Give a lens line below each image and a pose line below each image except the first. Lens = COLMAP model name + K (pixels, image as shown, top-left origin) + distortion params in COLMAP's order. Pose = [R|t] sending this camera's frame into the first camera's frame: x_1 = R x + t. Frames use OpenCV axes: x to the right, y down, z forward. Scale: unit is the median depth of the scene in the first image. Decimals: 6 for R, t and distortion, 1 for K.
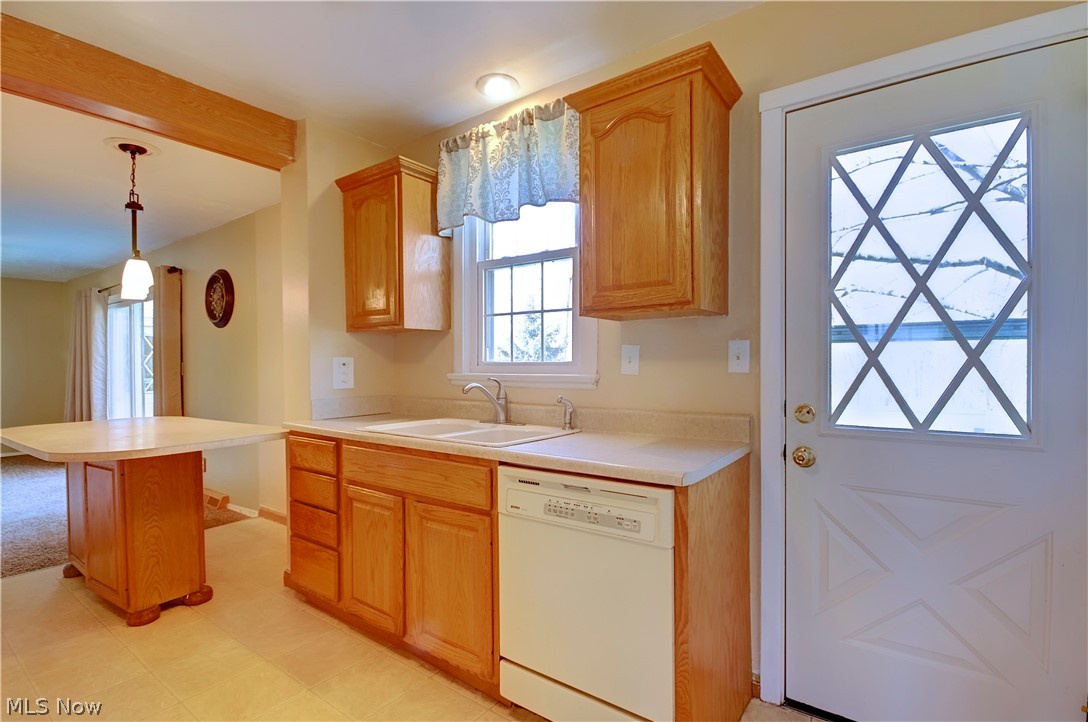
lens RADIAL K [[509.5, 0, 534.7], [0, 509.5, 372.0], [0, 0, 1]] dist [-0.000019, -0.003526]
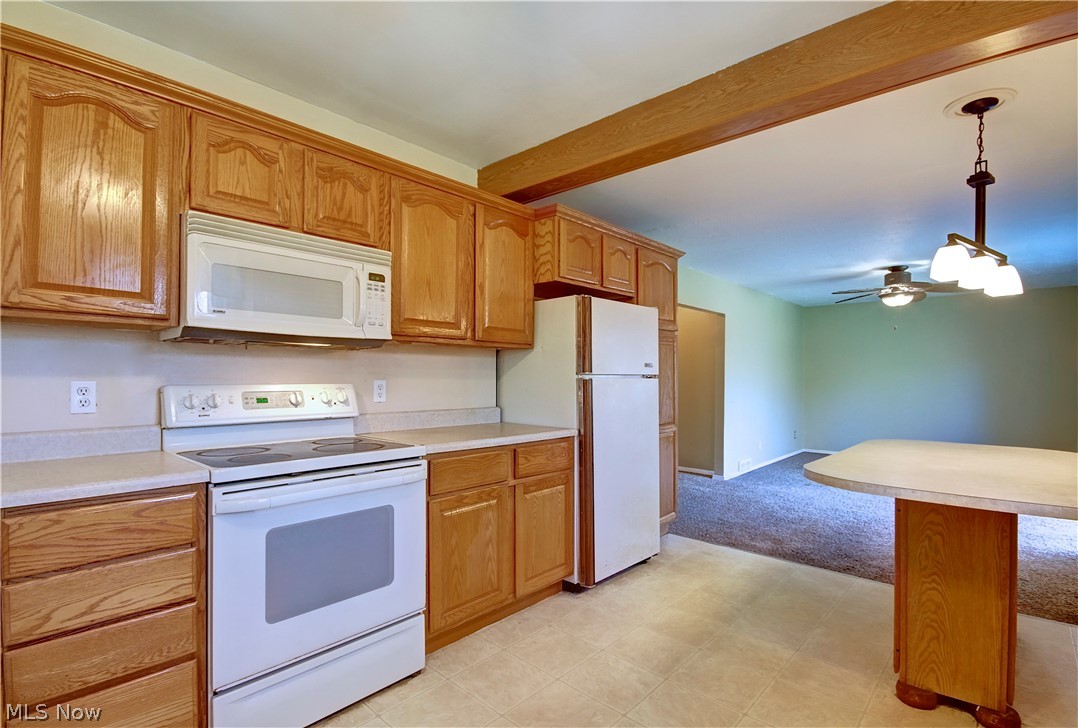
lens RADIAL K [[504.8, 0, 533.9], [0, 504.8, 376.9], [0, 0, 1]] dist [-0.000019, -0.003526]
pose [[-0.114442, 0.005818, -0.993413, 0.081552], [-0.024452, 0.999663, 0.008671, -0.009915], [0.993129, 0.025283, -0.114261, 0.507450]]
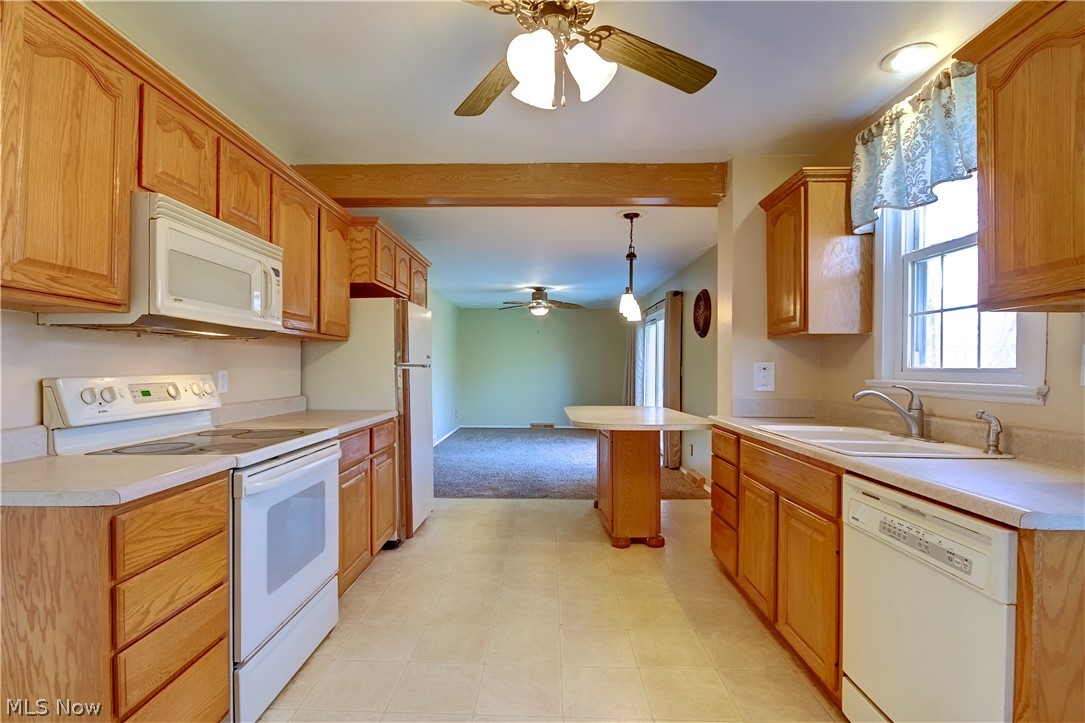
lens RADIAL K [[508.0, 0, 527.4], [0, 508.0, 369.1], [0, 0, 1]] dist [-0.000019, -0.003526]
pose [[0.562201, 0.010733, -0.826931, 0.275538], [-0.022941, 0.999733, -0.002621, 0.000383], [0.826683, 0.020444, 0.562297, -0.035728]]
